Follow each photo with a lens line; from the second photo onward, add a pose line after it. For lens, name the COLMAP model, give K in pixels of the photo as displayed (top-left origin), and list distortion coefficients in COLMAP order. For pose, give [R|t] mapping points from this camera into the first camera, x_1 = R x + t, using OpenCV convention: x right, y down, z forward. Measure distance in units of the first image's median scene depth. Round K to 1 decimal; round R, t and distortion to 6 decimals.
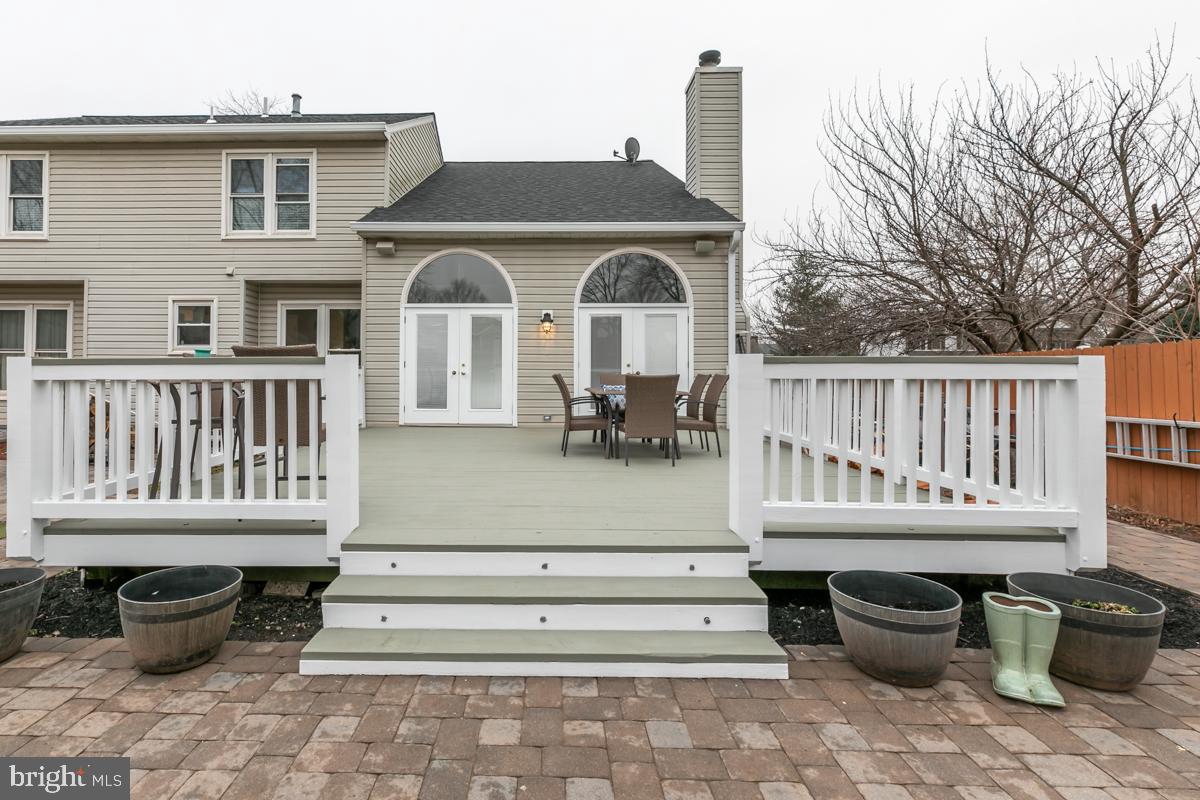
lens RADIAL K [[551.0, 0, 582.0], [0, 551.0, 373.3], [0, 0, 1]] dist [0.002285, 0.000131]
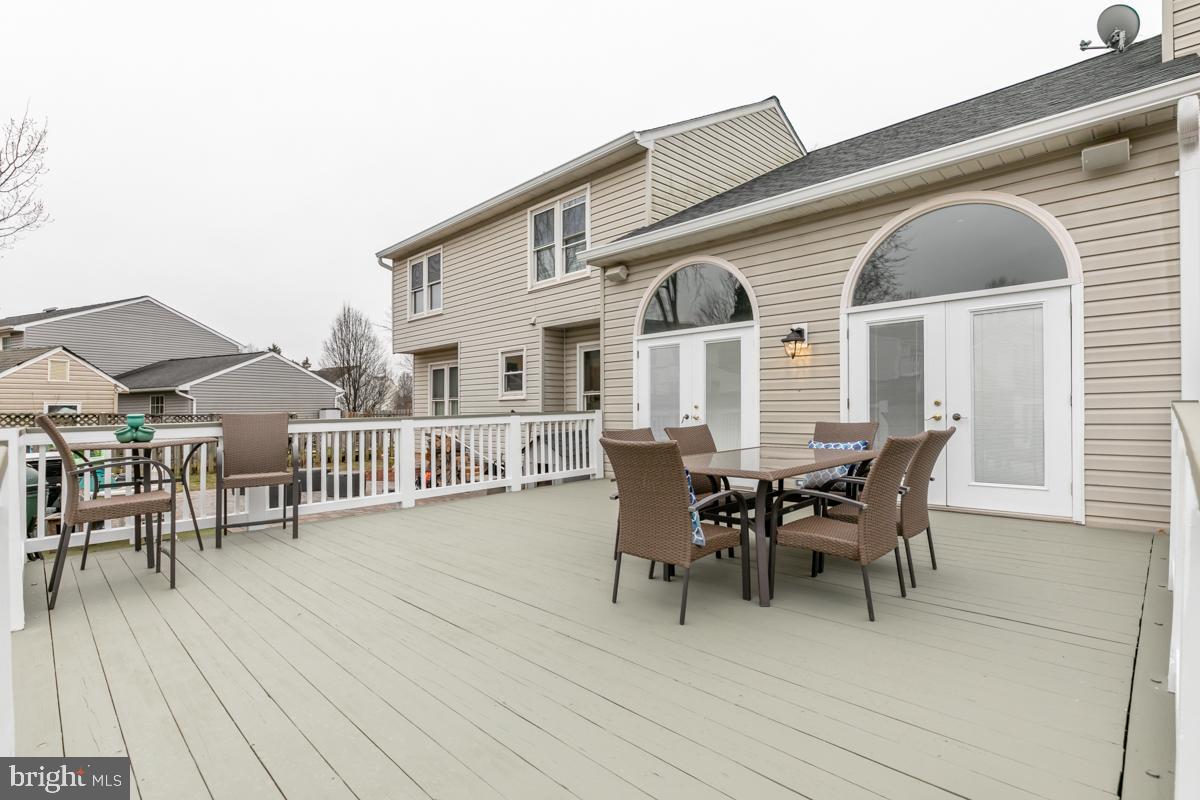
lens RADIAL K [[579.0, 0, 599.2], [0, 579.0, 407.3], [0, 0, 1]] dist [-0.001726, -0.000595]
pose [[0.703789, -0.012215, -0.710304, 0.248488], [0.017923, 0.999839, 0.000564, -0.016269], [0.710183, -0.013128, 0.703895, 0.303285]]
